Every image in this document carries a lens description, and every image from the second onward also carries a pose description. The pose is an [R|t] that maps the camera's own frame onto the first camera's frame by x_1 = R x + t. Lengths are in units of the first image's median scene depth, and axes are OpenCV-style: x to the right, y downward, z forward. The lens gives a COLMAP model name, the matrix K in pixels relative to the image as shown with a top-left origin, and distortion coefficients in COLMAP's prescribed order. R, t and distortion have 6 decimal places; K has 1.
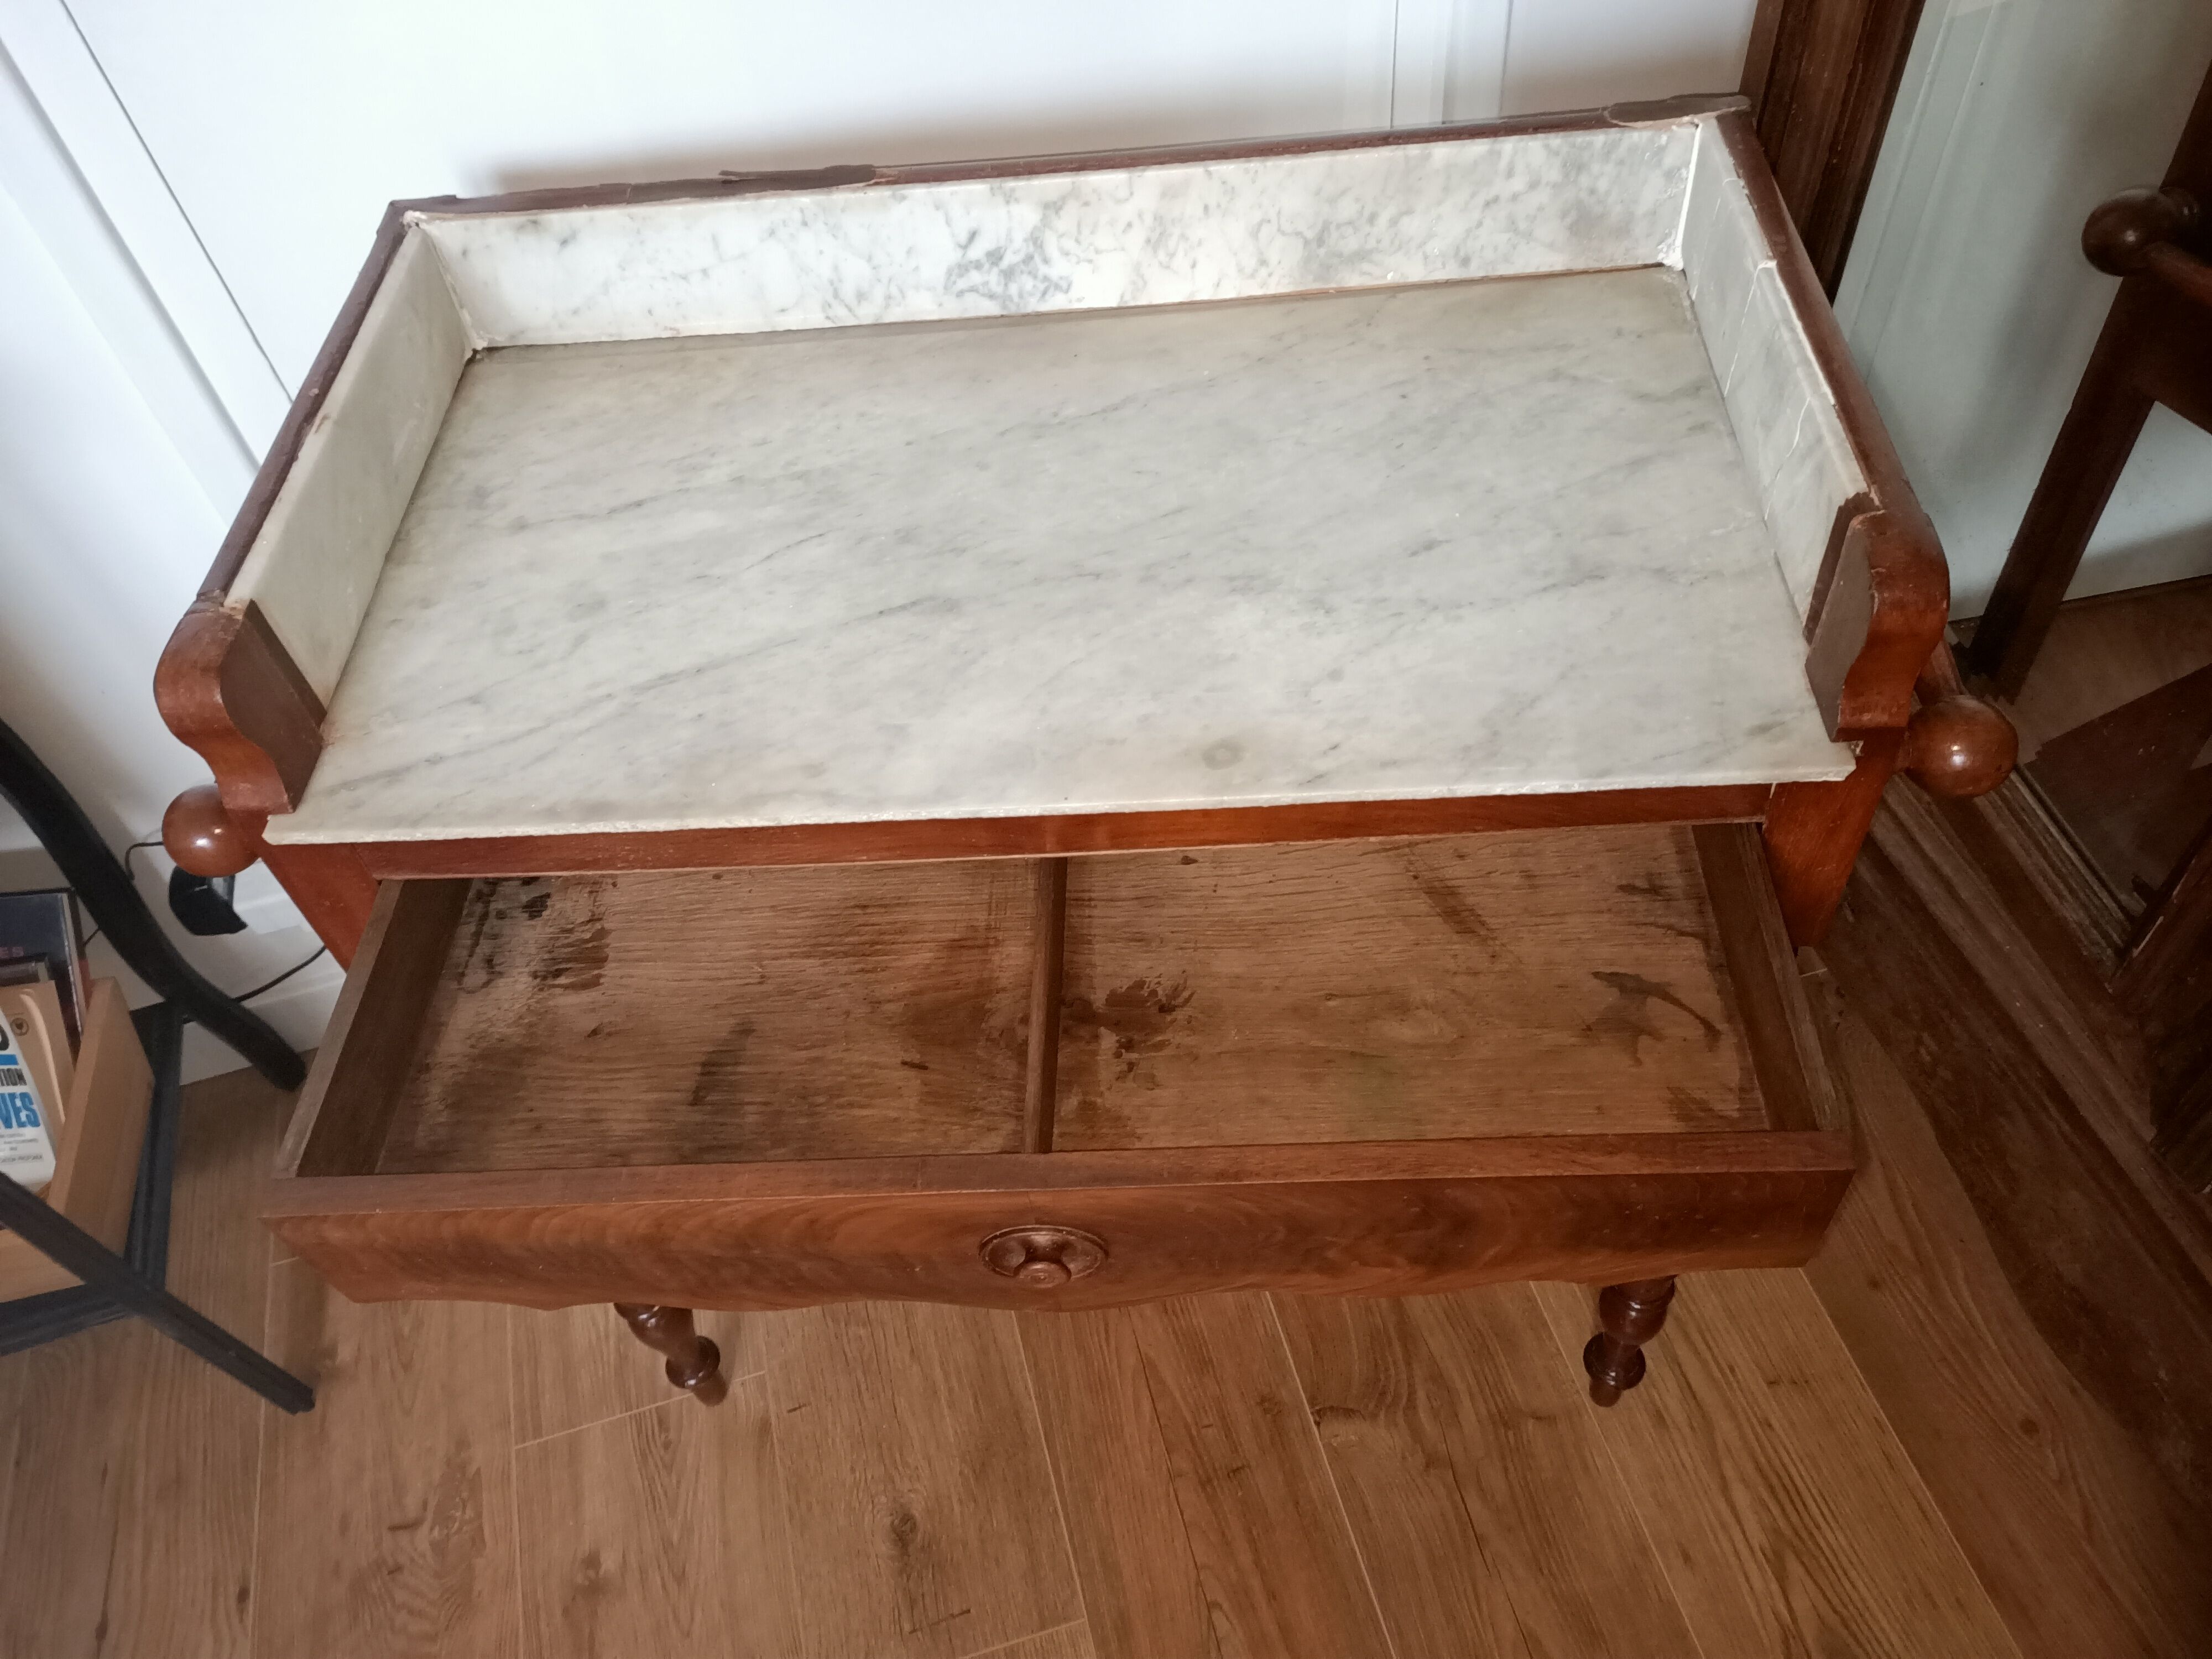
lens RADIAL K [[1696.0, 0, 1113.3], [0, 1696.0, 831.8], [0, 0, 1]] dist [0.062197, -0.087897]
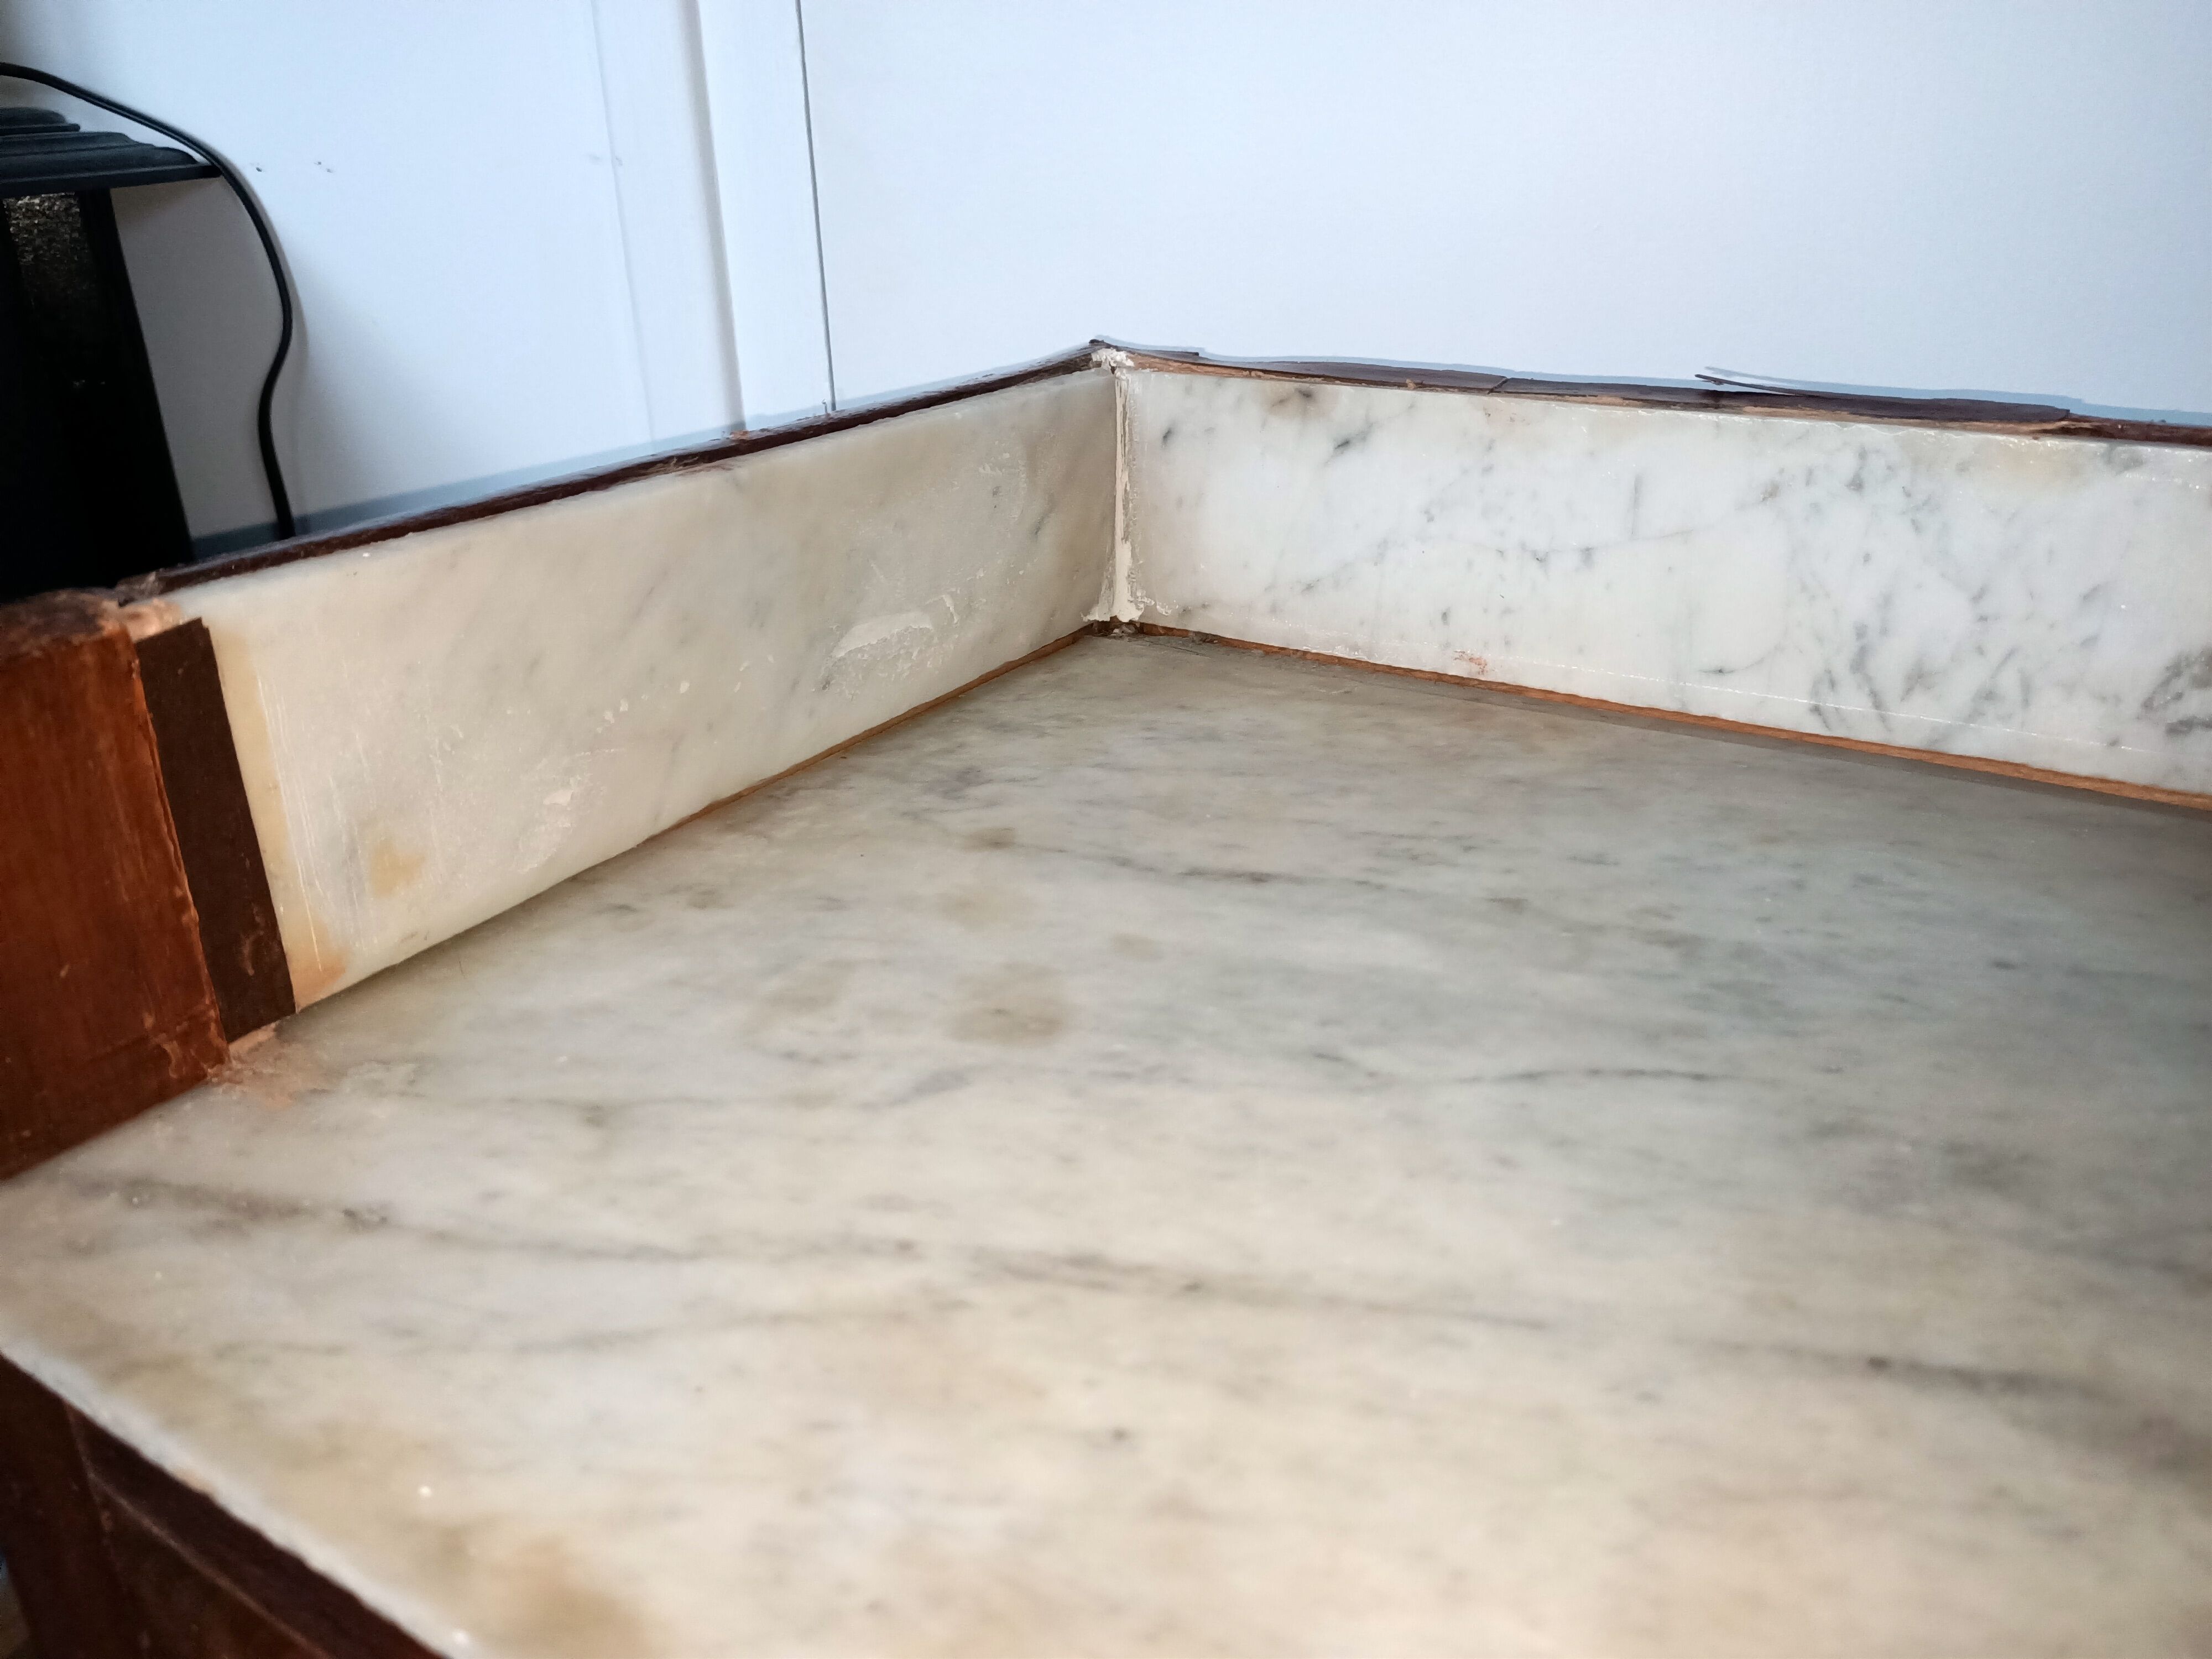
lens RADIAL K [[1696.0, 0, 1113.3], [0, 1696.0, 831.8], [0, 0, 1]] dist [0.062197, -0.087897]
pose [[0.859561, 0.281603, -0.426443, -0.130718], [-0.436410, 0.838679, -0.325827, -0.050312], [0.265895, 0.466172, 0.843791, 0.611581]]
